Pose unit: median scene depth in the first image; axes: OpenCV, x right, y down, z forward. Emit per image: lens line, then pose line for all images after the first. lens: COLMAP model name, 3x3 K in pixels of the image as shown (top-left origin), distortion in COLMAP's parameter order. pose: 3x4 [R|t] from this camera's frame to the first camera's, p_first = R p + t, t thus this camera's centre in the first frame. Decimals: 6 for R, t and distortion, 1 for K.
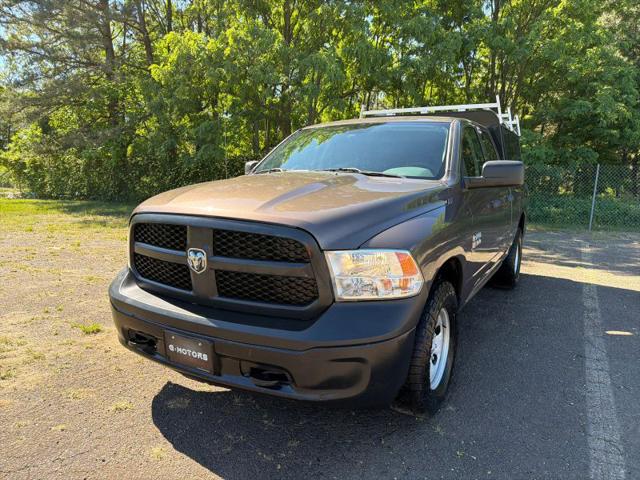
lens RADIAL K [[457.8, 0, 321.7], [0, 457.8, 242.2], [0, 0, 1]] dist [0.028688, -0.036455]
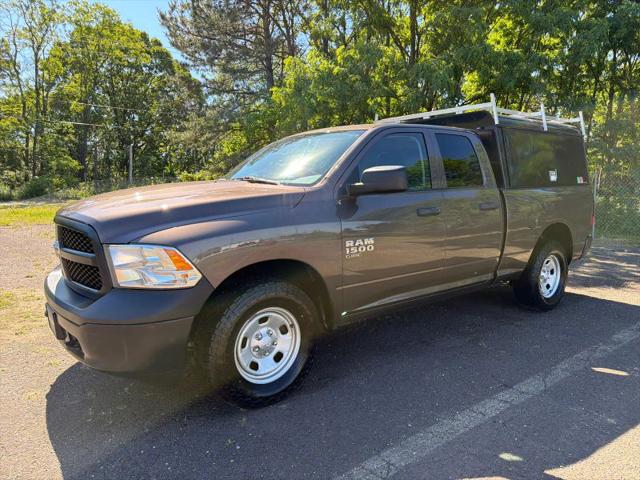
lens RADIAL K [[457.8, 0, 319.1], [0, 457.8, 237.4], [0, 0, 1]] dist [0.028688, -0.036455]
pose [[0.922921, 0.027597, -0.383998, 0.742037], [-0.041596, 0.998737, -0.028197, 0.008456], [0.382735, 0.041996, 0.922903, 0.065467]]
